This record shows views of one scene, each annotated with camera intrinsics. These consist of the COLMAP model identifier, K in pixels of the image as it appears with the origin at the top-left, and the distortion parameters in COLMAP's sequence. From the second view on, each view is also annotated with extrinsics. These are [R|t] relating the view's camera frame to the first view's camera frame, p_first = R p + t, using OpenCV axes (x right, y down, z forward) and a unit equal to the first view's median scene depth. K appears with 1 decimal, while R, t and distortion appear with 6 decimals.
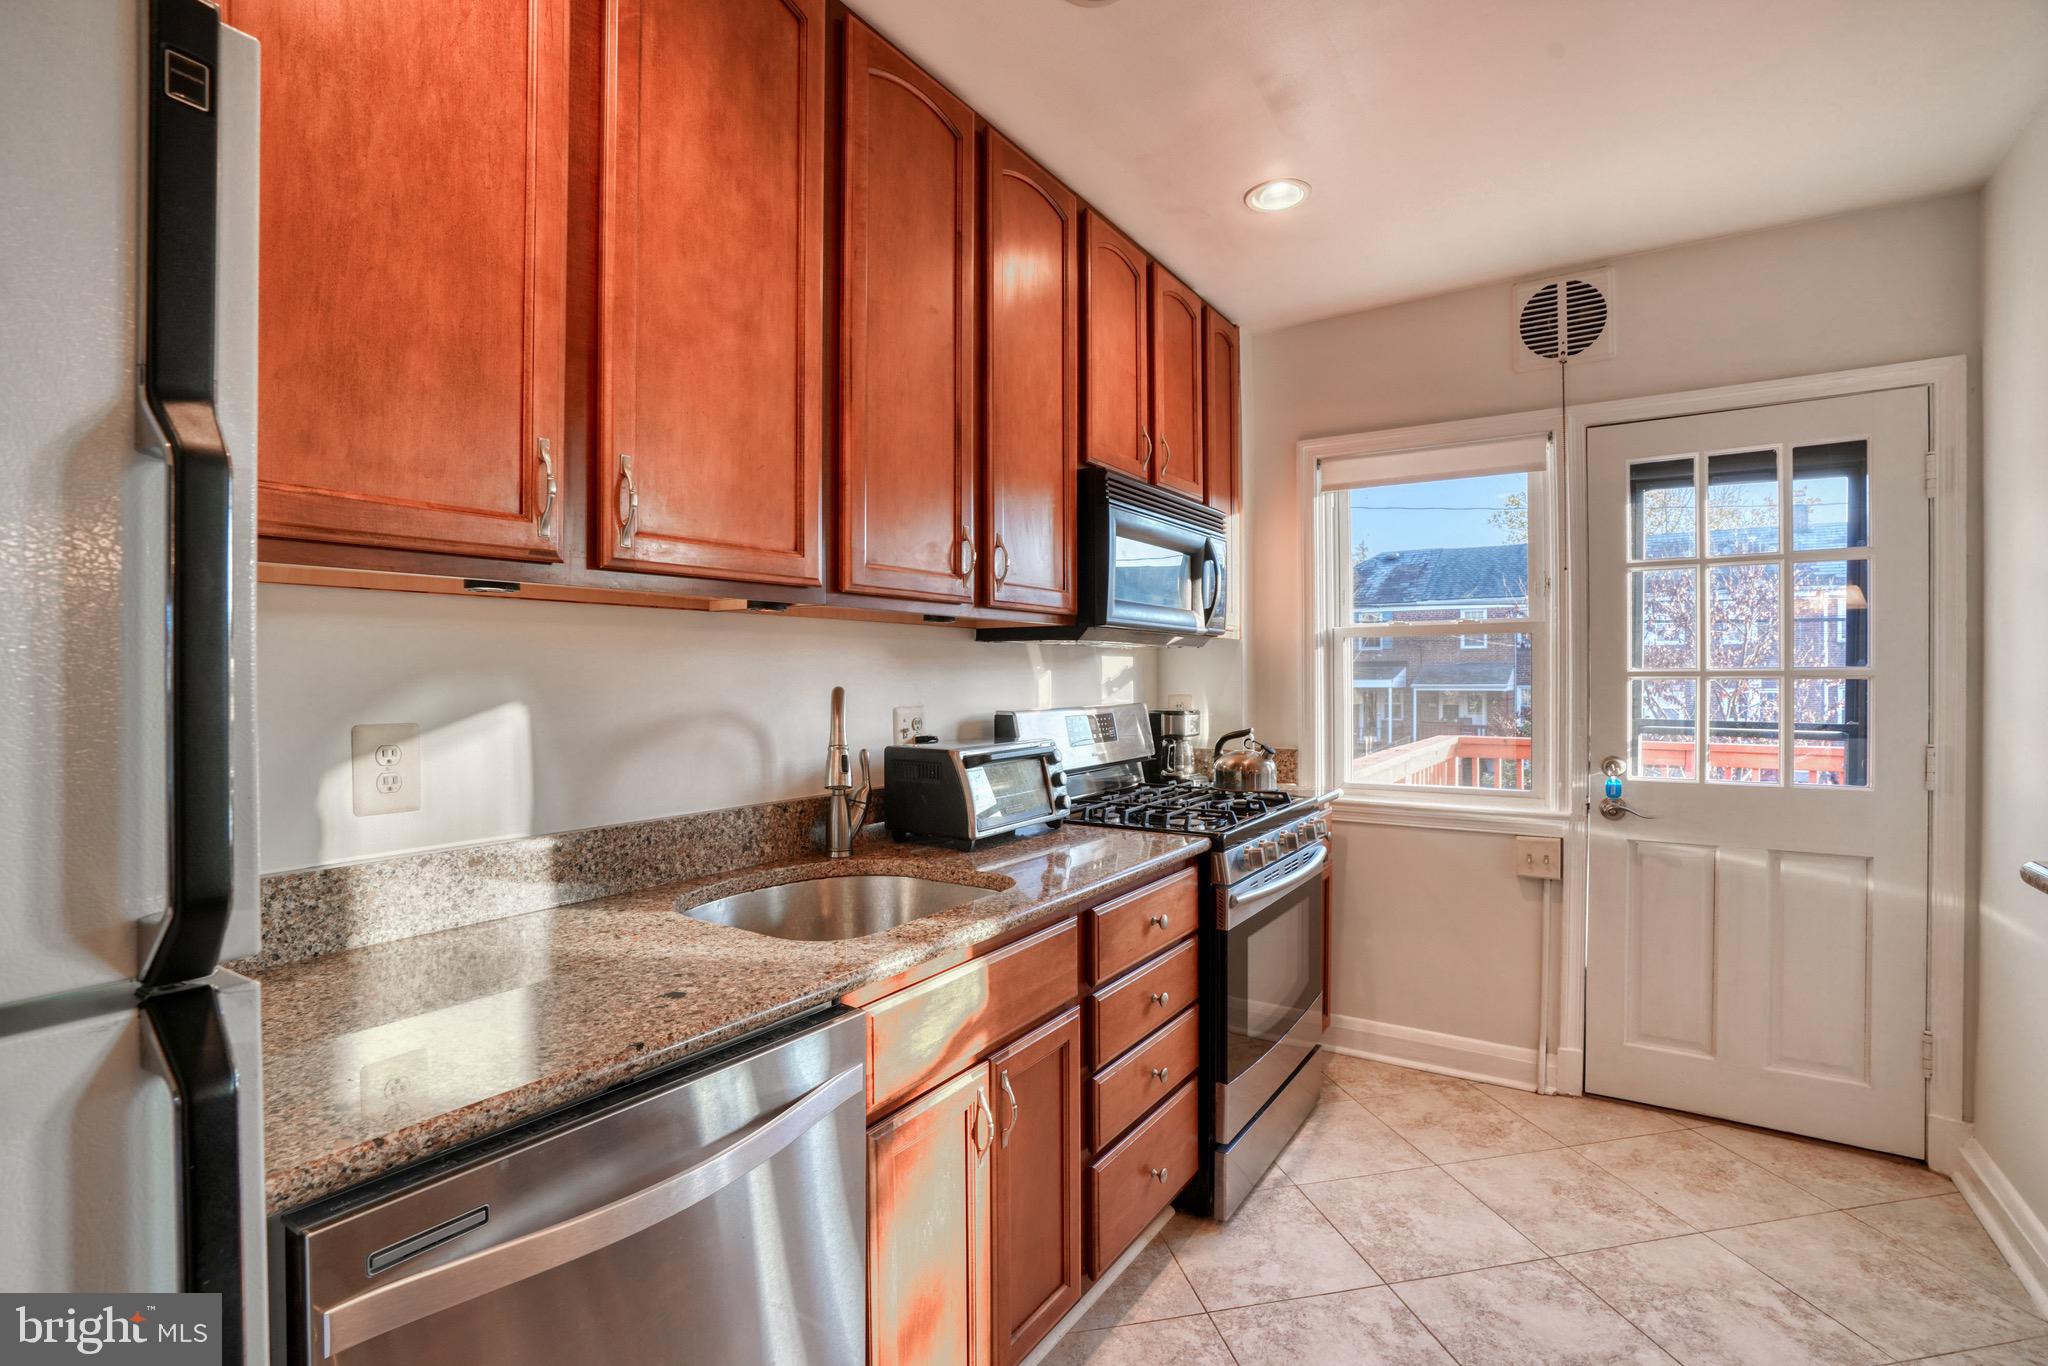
lens RADIAL K [[955.8, 0, 1006.4], [0, 955.8, 685.3], [0, 0, 1]] dist [-0.066766, 0.026192]
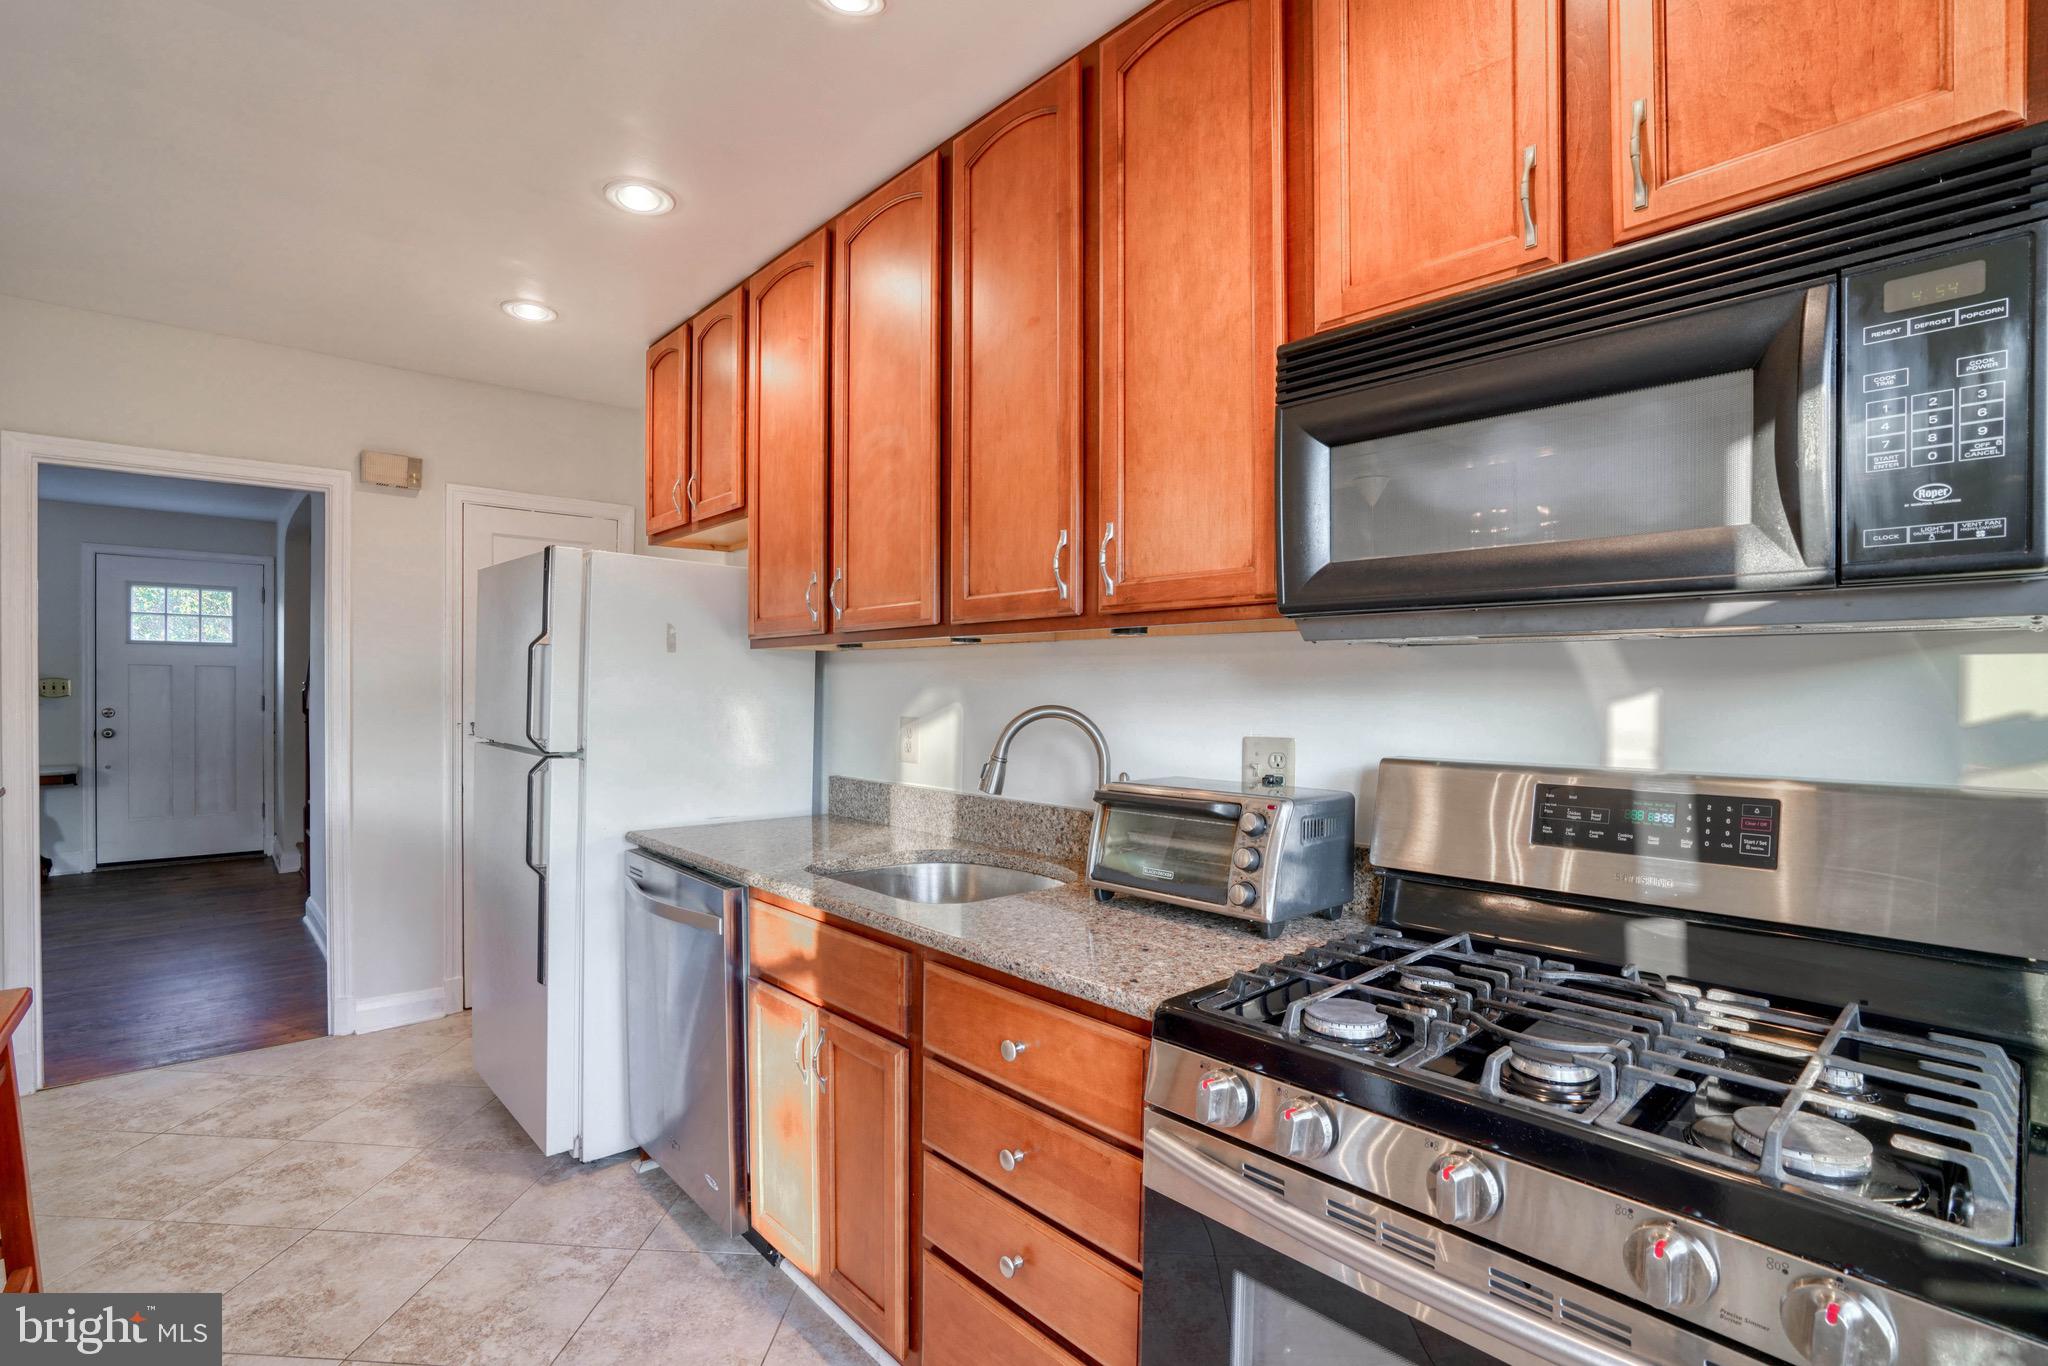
lens RADIAL K [[955.8, 0, 1027.7], [0, 955.8, 701.2], [0, 0, 1]] dist [-0.066766, 0.026192]
pose [[-0.230659, 0.013159, -0.972946, 0.657771], [-0.017355, 0.999694, 0.017635, -0.016444], [0.972880, 0.020953, -0.230360, 0.919178]]
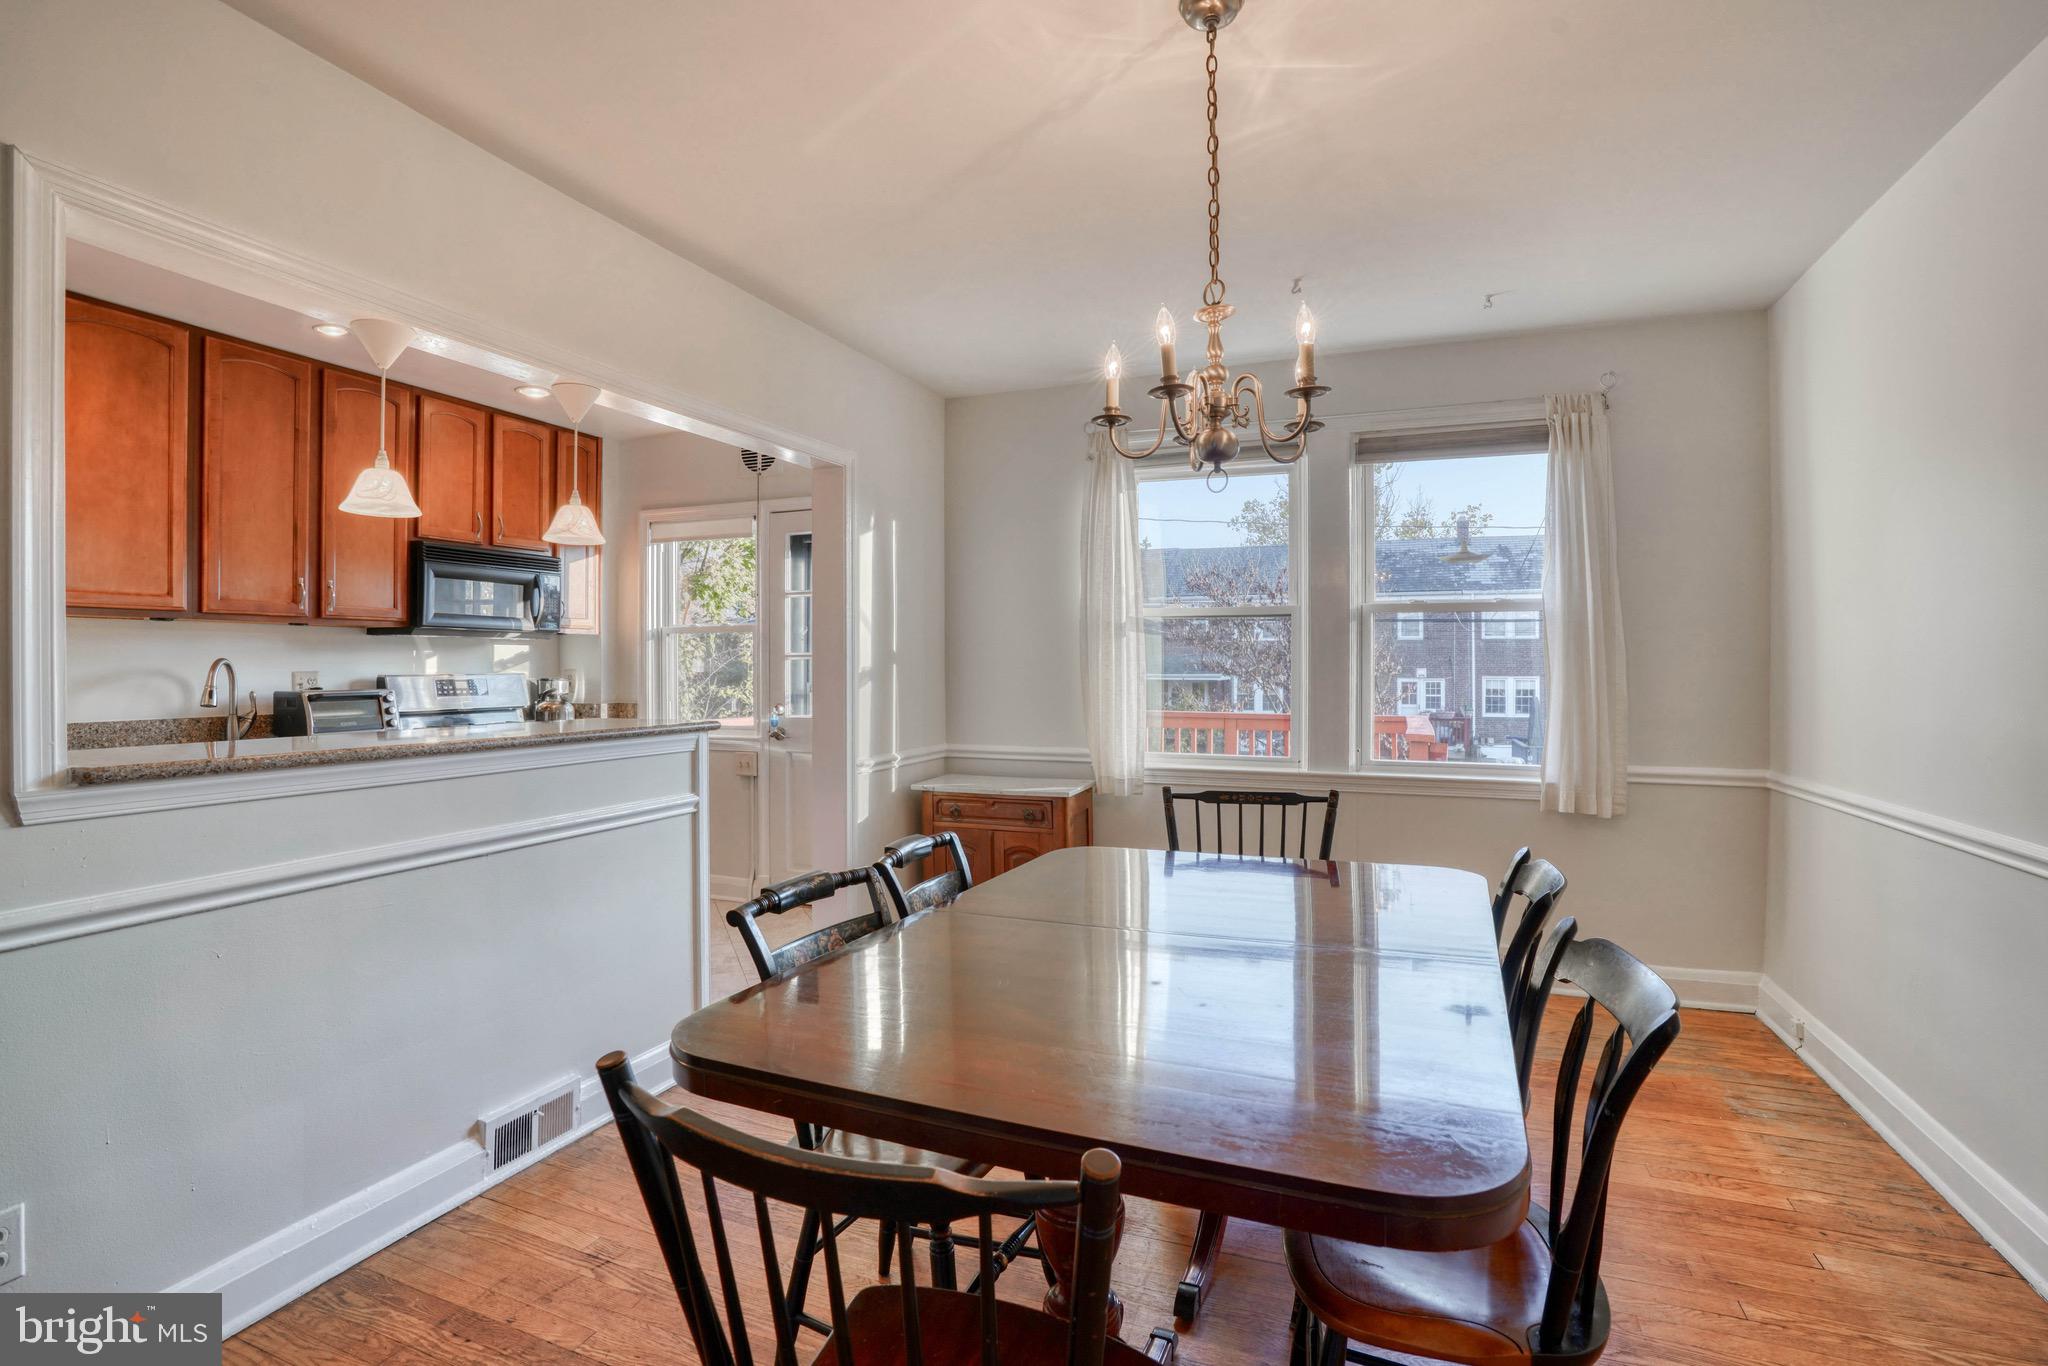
lens RADIAL K [[955.8, 0, 1010.6], [0, 955.8, 666.0], [0, 0, 1]] dist [-0.066766, 0.026192]
pose [[0.978413, 0.003193, 0.206636, 0.785359], [-0.000959, 0.999940, -0.010910, 0.028337], [-0.206659, 0.010476, 0.978357, -0.932369]]
